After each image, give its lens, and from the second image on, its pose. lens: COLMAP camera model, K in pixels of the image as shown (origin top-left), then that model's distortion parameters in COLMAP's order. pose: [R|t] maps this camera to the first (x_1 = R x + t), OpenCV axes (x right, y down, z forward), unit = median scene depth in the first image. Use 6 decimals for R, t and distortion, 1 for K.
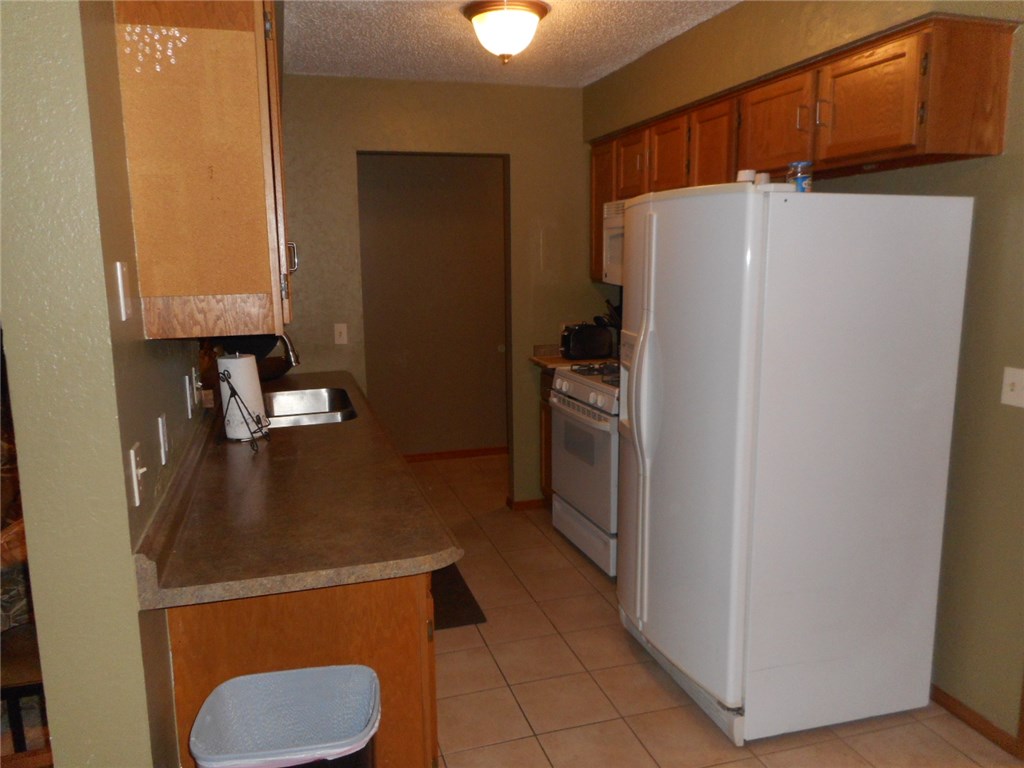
lens RADIAL K [[751.3, 0, 515.0], [0, 751.3, 397.5], [0, 0, 1]] dist [-0.075597, -0.001880]
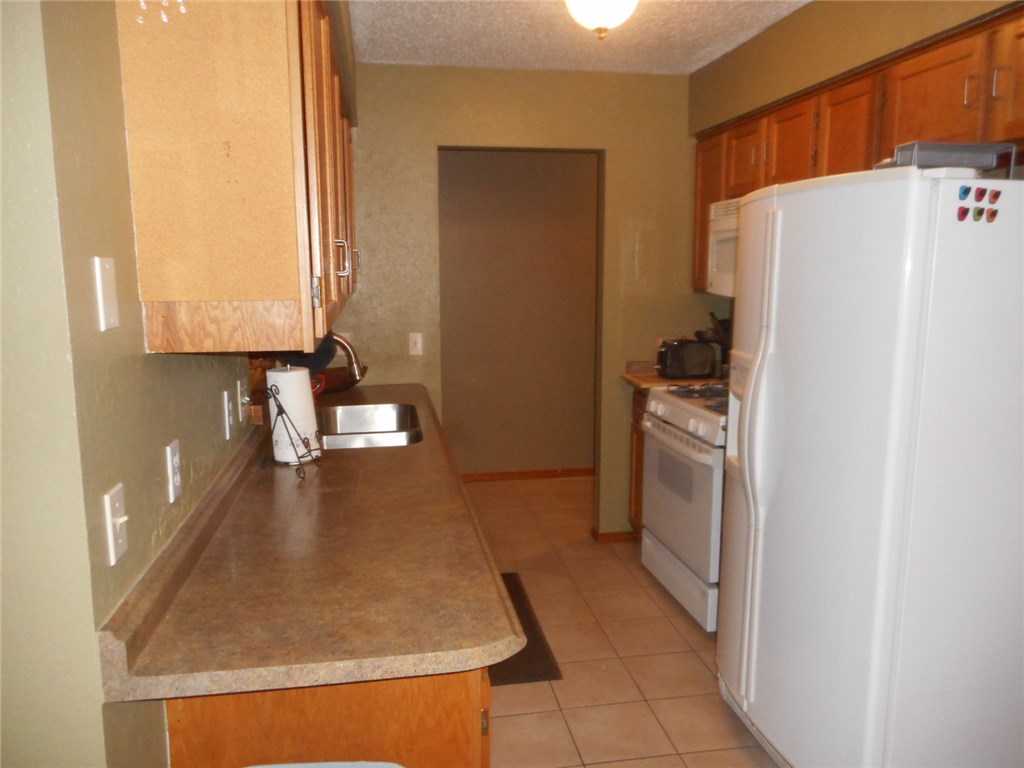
lens RADIAL K [[745.3, 0, 512.0], [0, 745.3, 384.0], [0, 0, 1]] dist [-0.035017, 0.000728]
pose [[0.991673, 0.029360, -0.125393, 0.002959], [-0.032765, 0.999146, -0.025176, -0.022186], [0.124547, 0.029075, 0.991788, 0.140549]]
